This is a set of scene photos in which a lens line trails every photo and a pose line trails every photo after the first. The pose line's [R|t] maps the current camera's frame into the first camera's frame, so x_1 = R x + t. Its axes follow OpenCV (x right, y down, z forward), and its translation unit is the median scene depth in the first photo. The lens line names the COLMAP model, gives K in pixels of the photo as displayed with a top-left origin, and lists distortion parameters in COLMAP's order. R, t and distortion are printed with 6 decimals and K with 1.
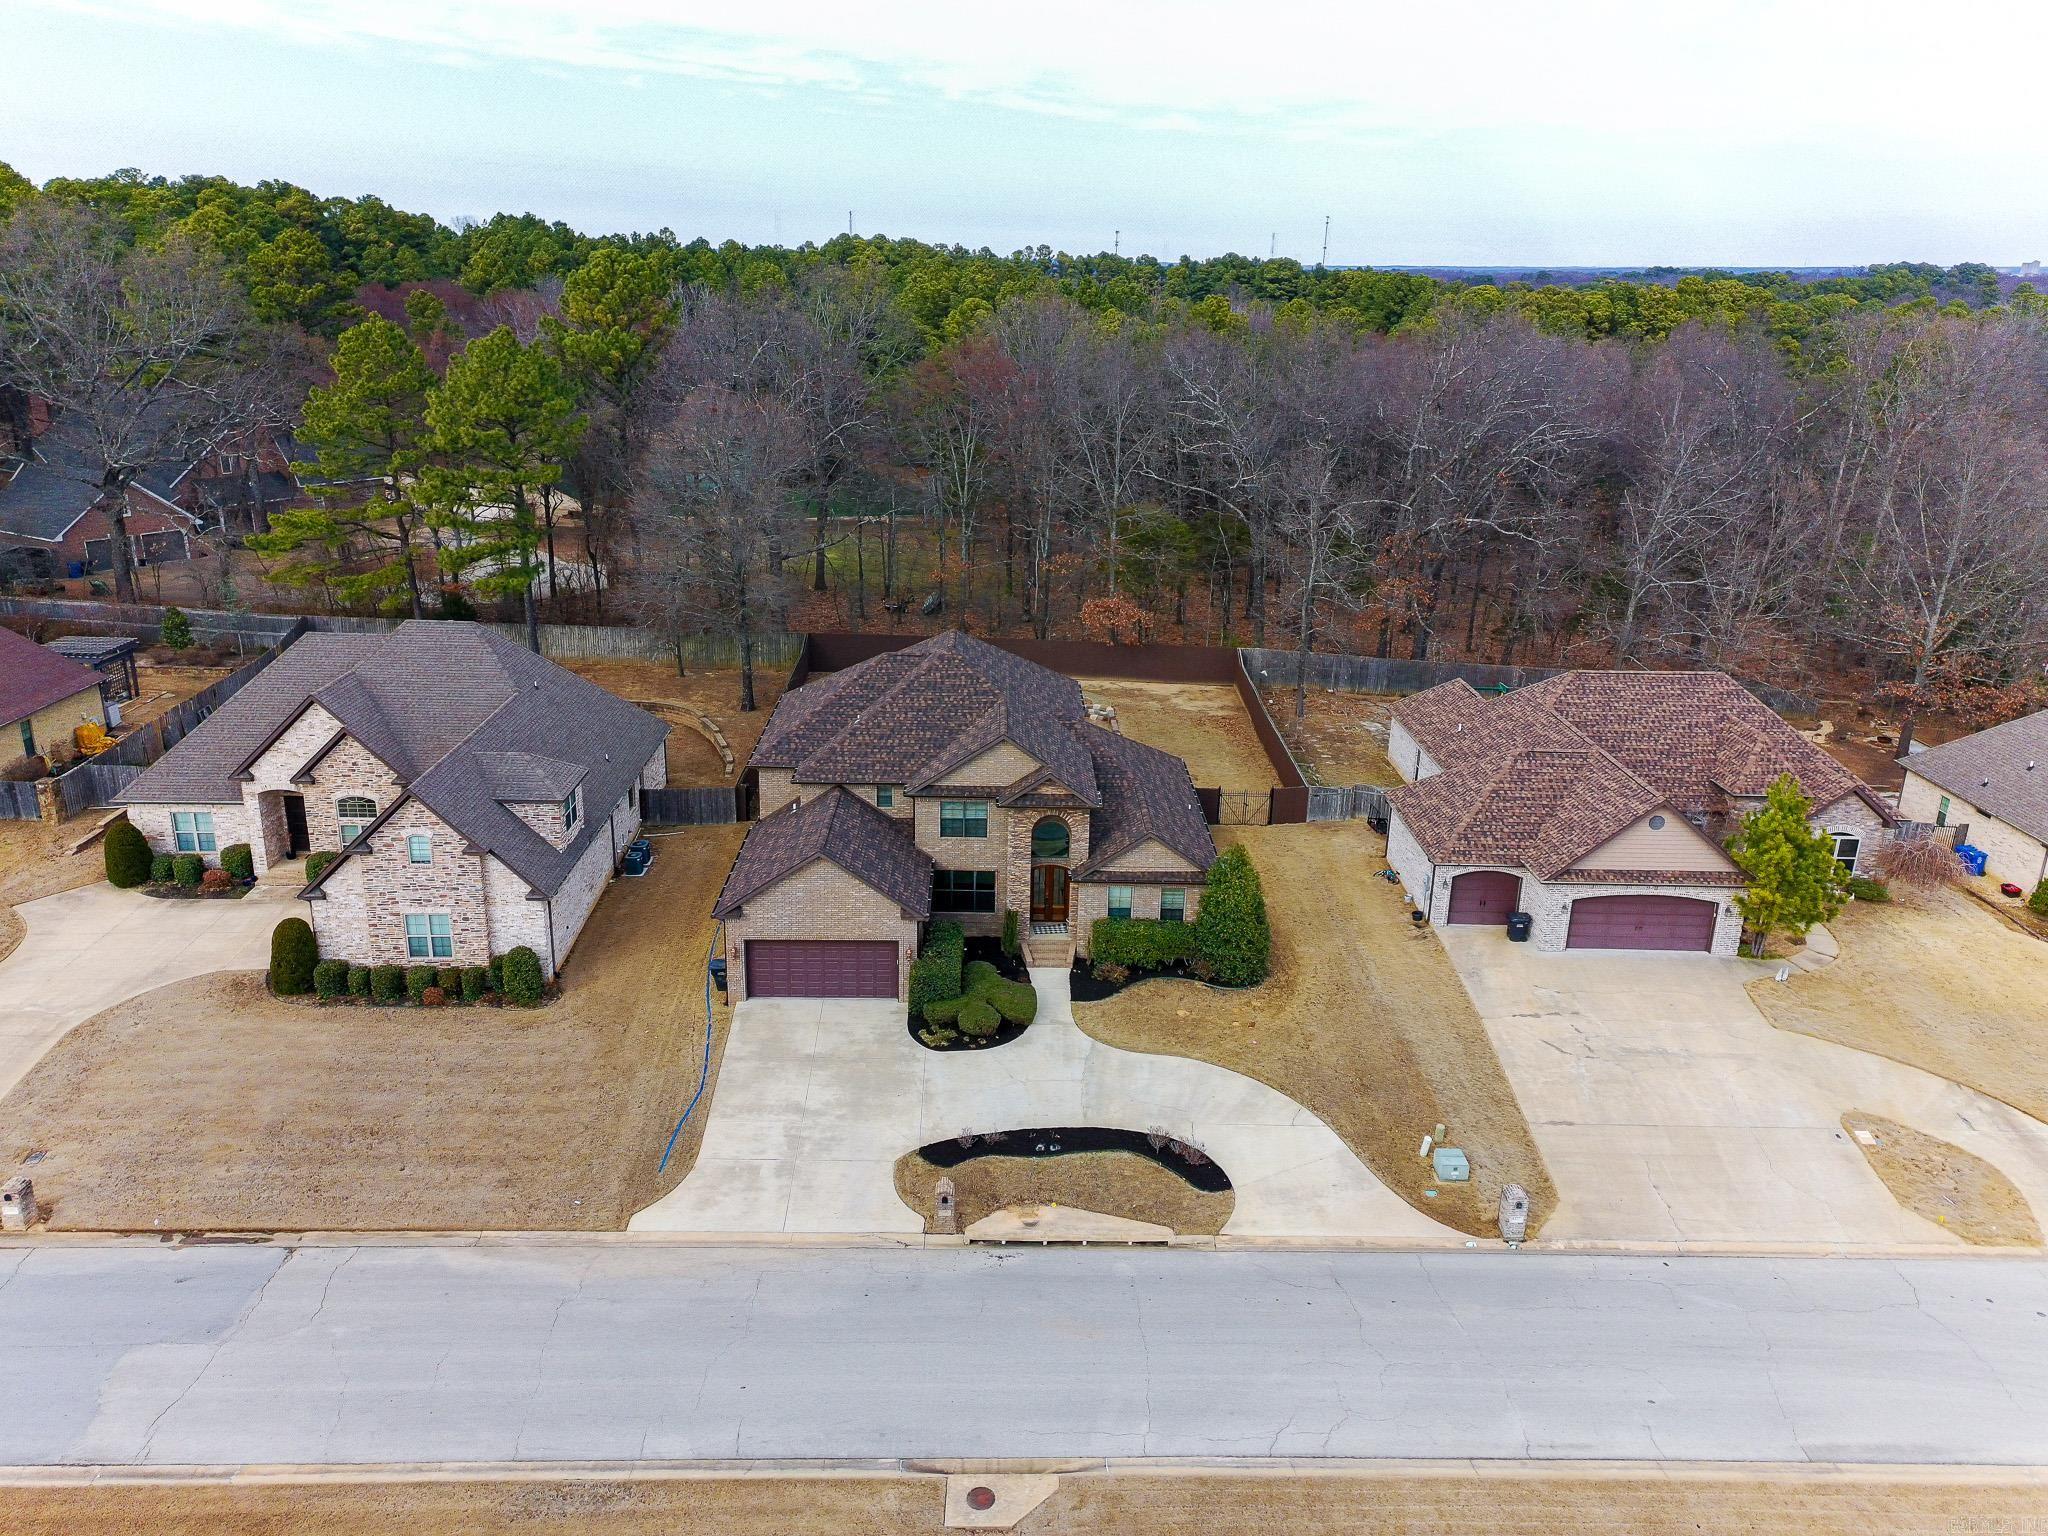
lens RADIAL K [[1472.8, 0, 1031.5], [0, 1472.8, 779.1], [0, 0, 1]] dist [0.099584, -0.007167]
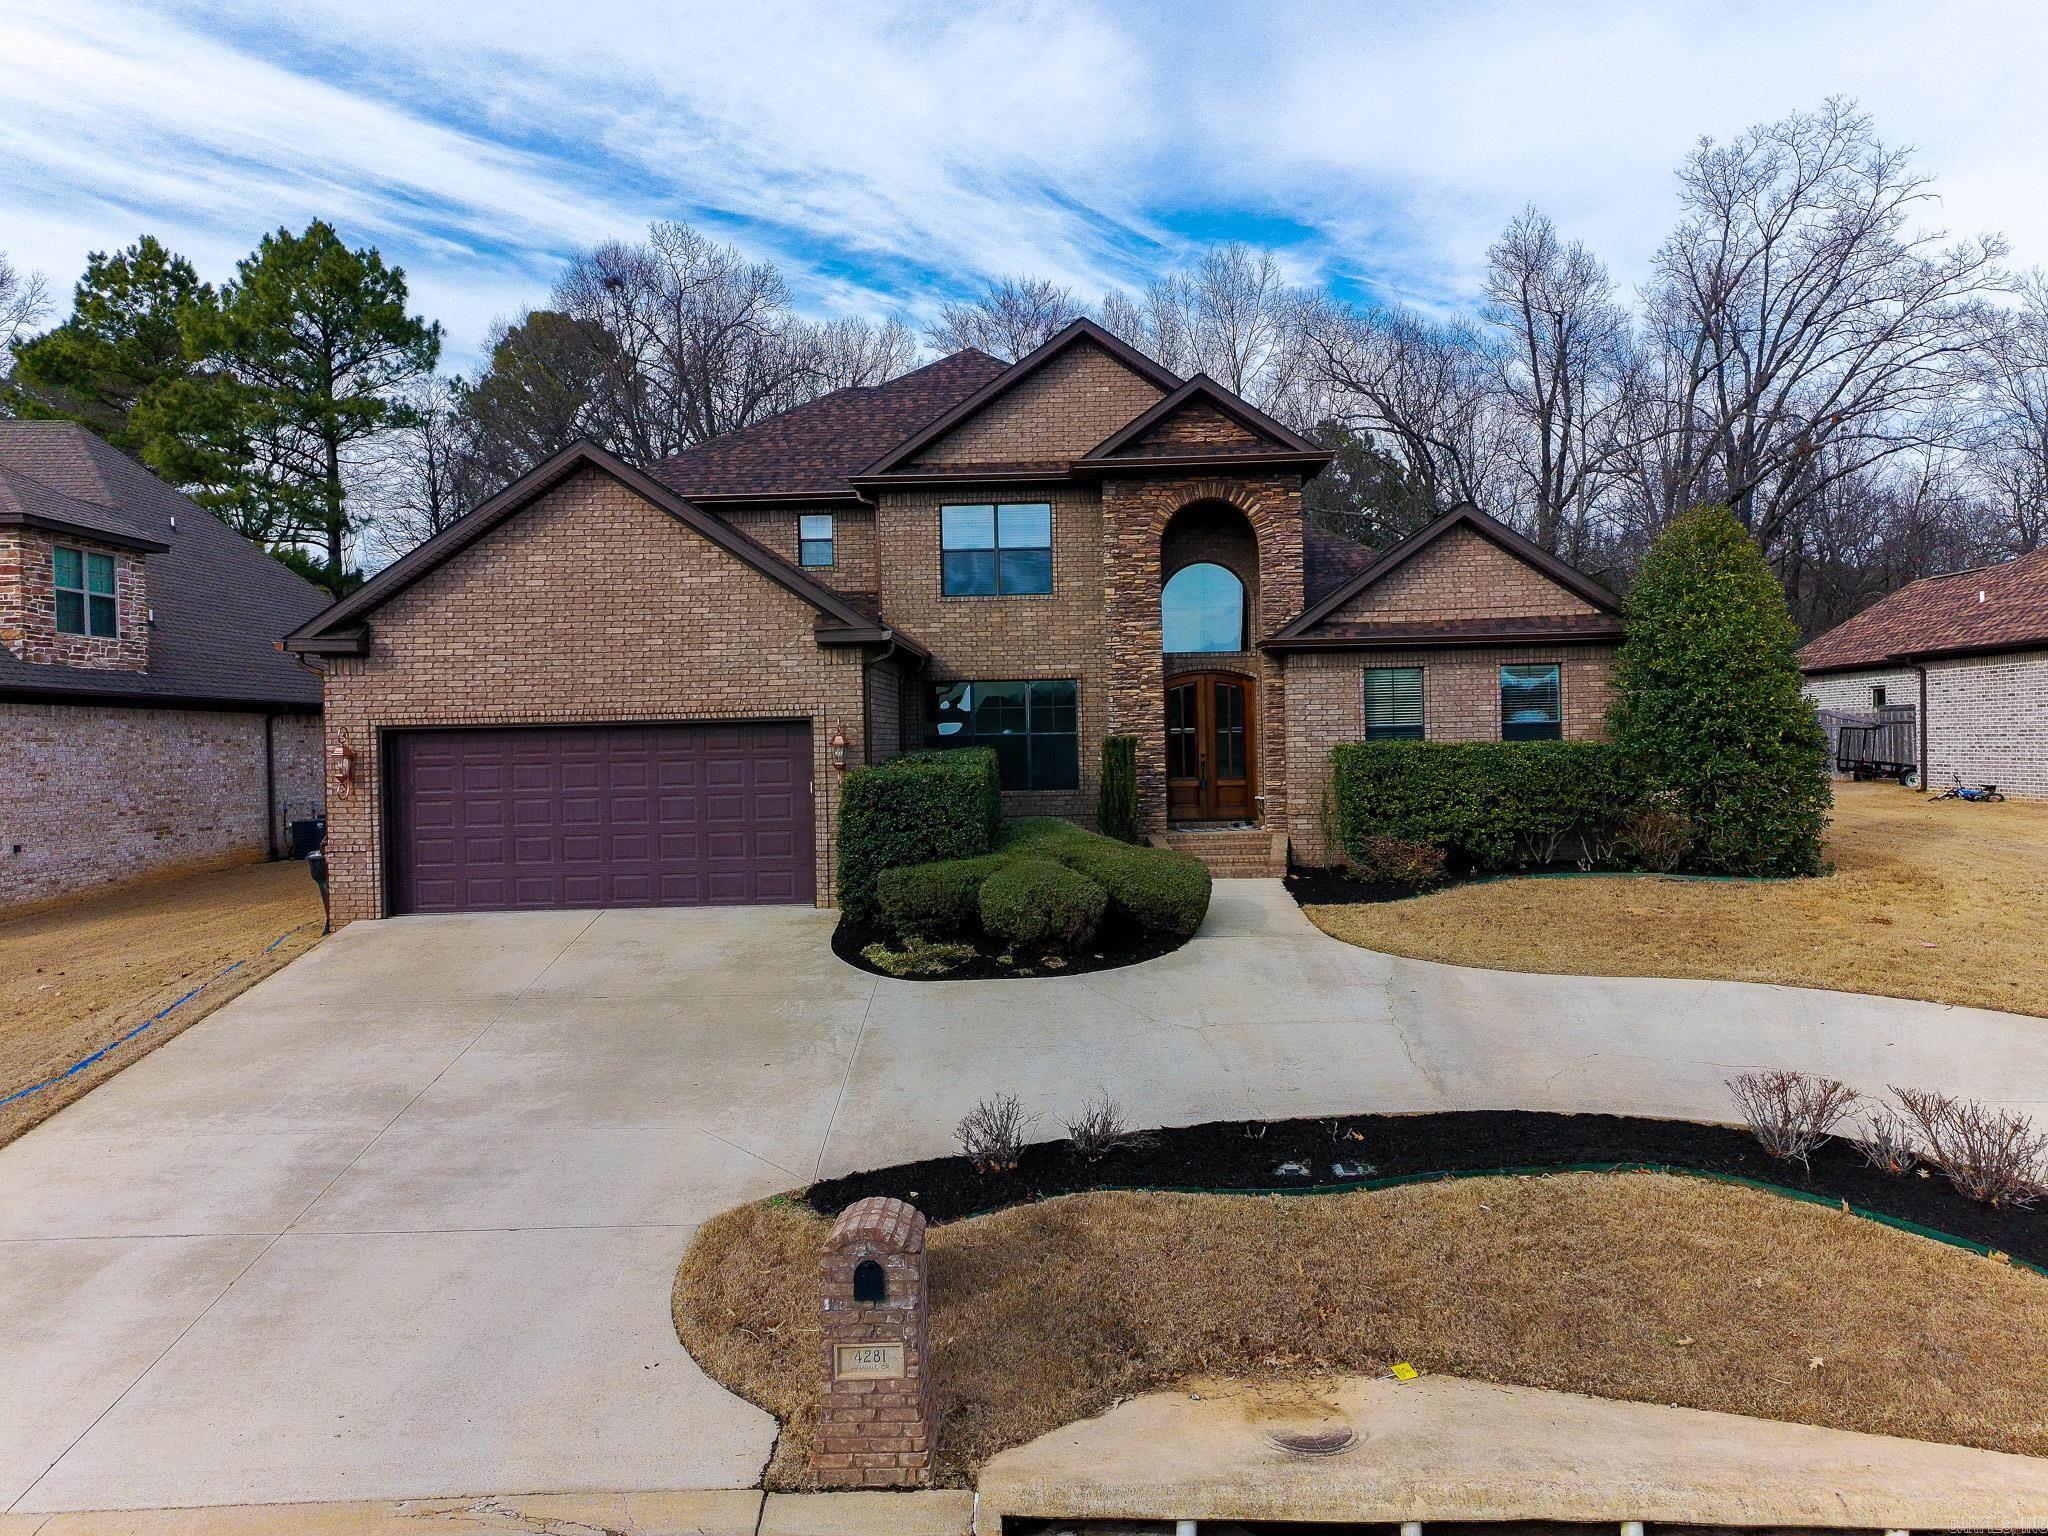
lens RADIAL K [[1472.8, 0, 1035.9], [0, 1472.8, 759.2], [0, 0, 1]] dist [0.099584, -0.007167]
pose [[0.998149, -0.044603, -0.041335, -0.023591], [0.028571, 0.943997, -0.328716, 0.262527], [0.053682, 0.326927, 0.943524, 0.735453]]
